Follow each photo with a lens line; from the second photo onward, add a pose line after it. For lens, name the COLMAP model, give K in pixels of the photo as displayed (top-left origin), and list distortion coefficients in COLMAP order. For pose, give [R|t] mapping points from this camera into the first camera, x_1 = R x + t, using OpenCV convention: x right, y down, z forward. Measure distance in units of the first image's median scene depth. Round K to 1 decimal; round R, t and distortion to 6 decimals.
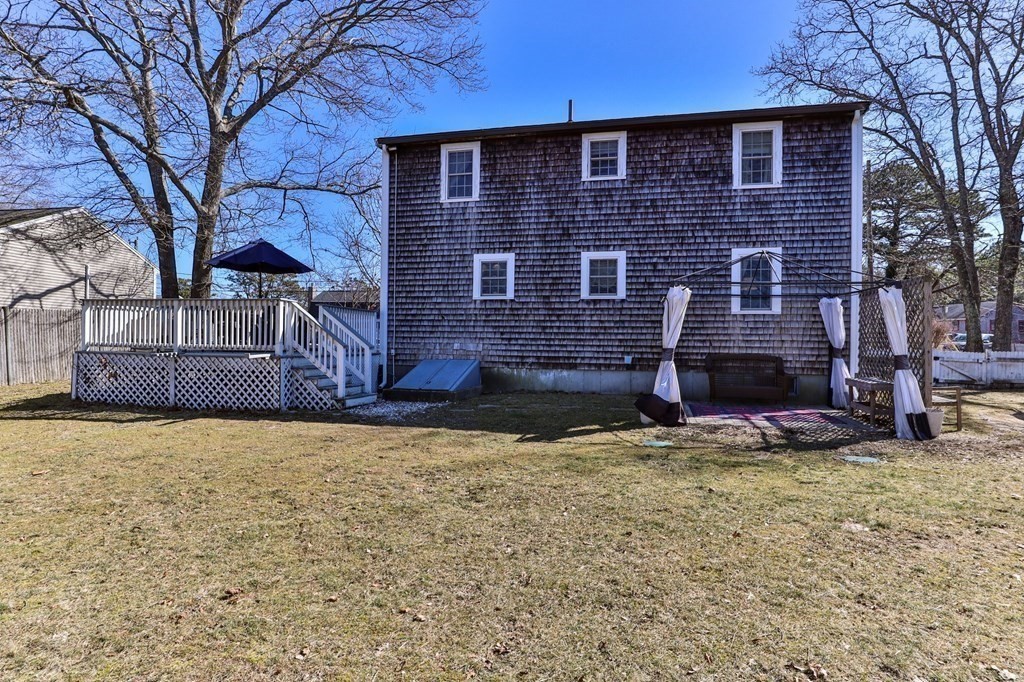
lens RADIAL K [[541.6, 0, 512.0], [0, 541.6, 341.0], [0, 0, 1]] dist [-0.015163, -0.000038]
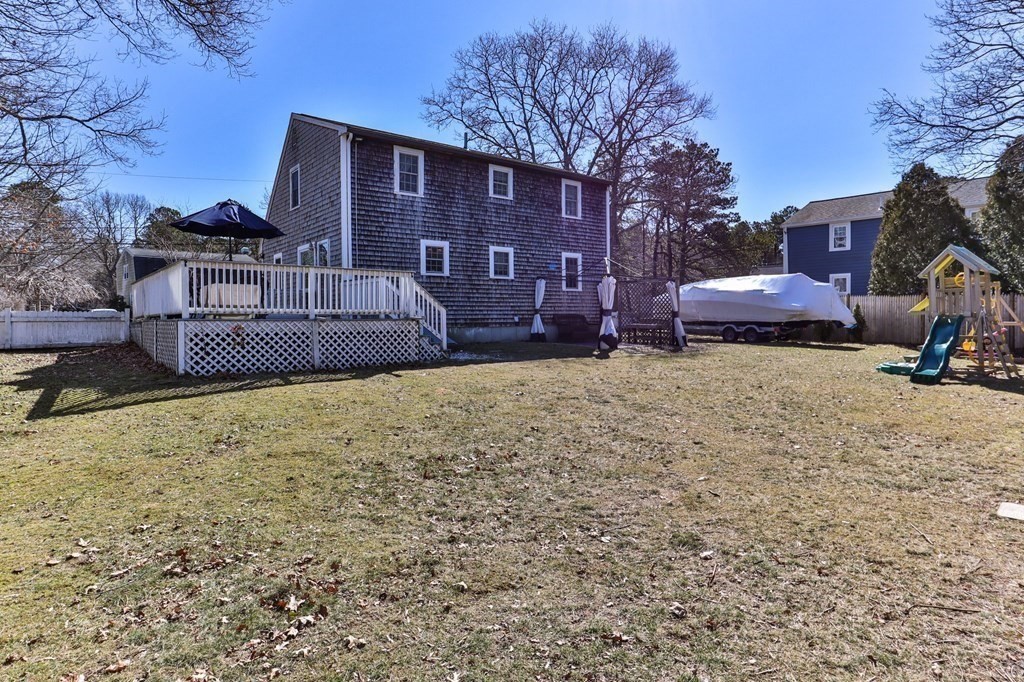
lens RADIAL K [[525.4, 0, 511.9], [0, 525.4, 326.7], [0, 0, 1]] dist [-0.005032, -0.000742]
pose [[0.660866, -0.031453, 0.749845, -0.885584], [0.009685, 0.999396, 0.033385, 0.006006], [-0.750442, -0.014801, 0.660771, 0.021462]]
